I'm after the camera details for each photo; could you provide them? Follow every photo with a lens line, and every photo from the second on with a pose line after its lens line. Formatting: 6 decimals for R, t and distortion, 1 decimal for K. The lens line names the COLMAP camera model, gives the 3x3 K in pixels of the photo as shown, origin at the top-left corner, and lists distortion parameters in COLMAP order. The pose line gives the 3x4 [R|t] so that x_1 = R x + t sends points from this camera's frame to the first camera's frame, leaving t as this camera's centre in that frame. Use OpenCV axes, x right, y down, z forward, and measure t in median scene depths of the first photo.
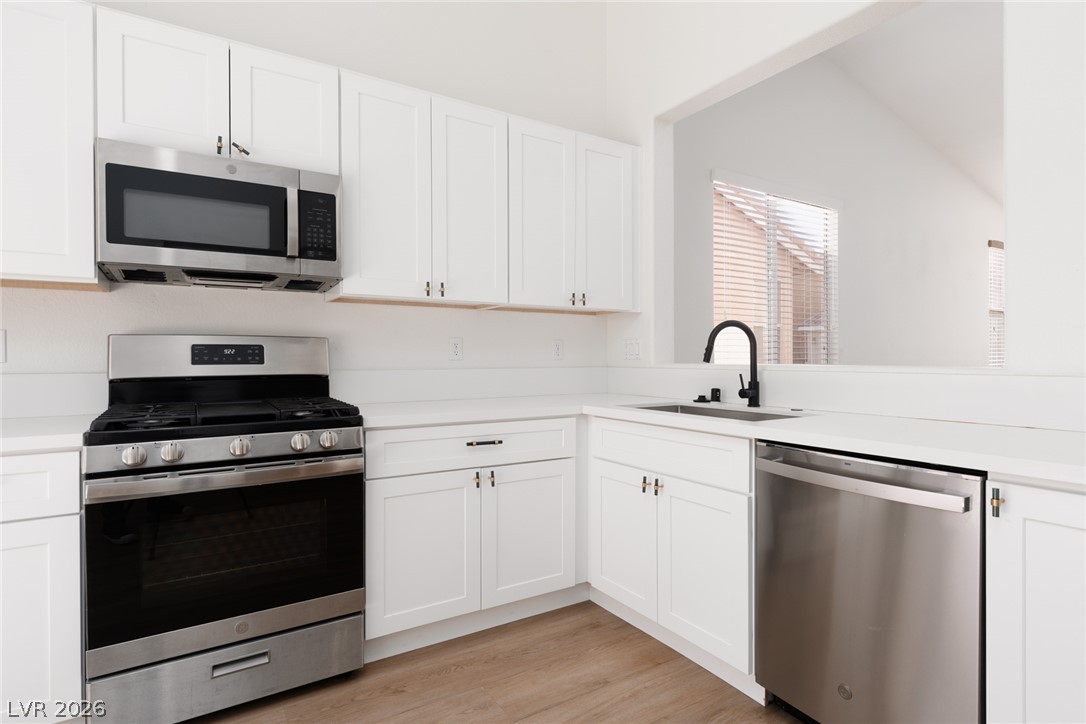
lens RADIAL K [[563.2, 0, 543.0], [0, 563.2, 362.0], [0, 0, 1]] dist [0.004666, 0.000320]
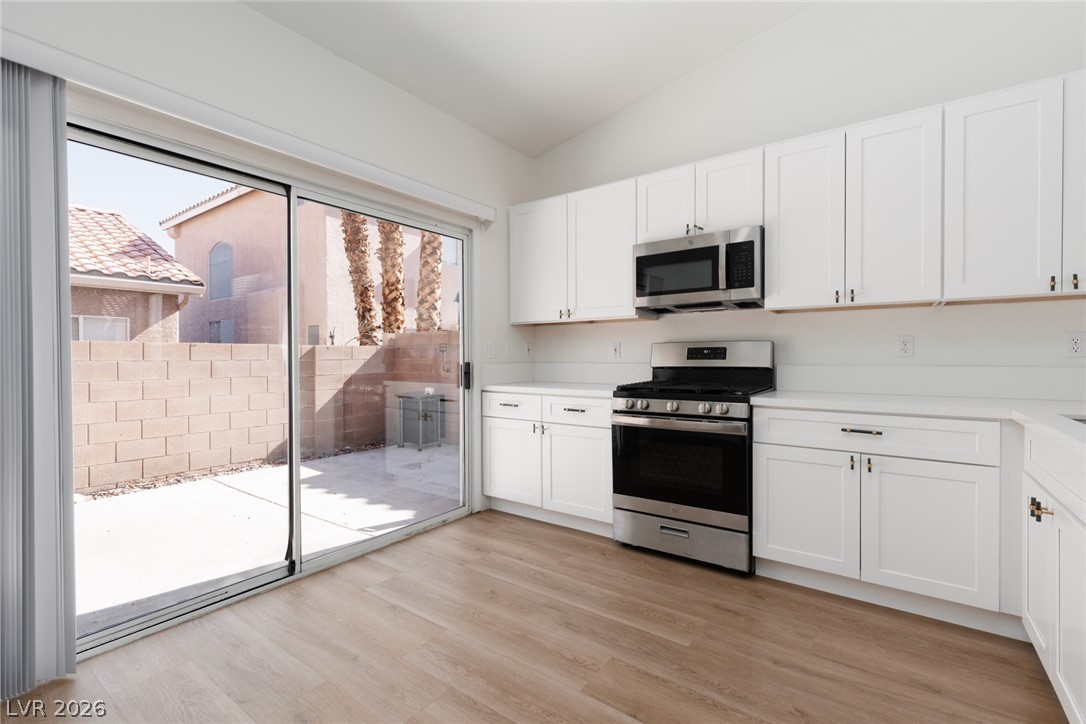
lens RADIAL K [[482.0, 0, 543.0], [0, 482.0, 362.0], [0, 0, 1]] dist [-0.000005, 0.000023]
pose [[0.367160, 0.011866, -0.930082, 0.566393], [-0.004140, 0.999930, 0.011123, -0.002116], [0.930149, -0.000233, 0.367183, 0.063899]]
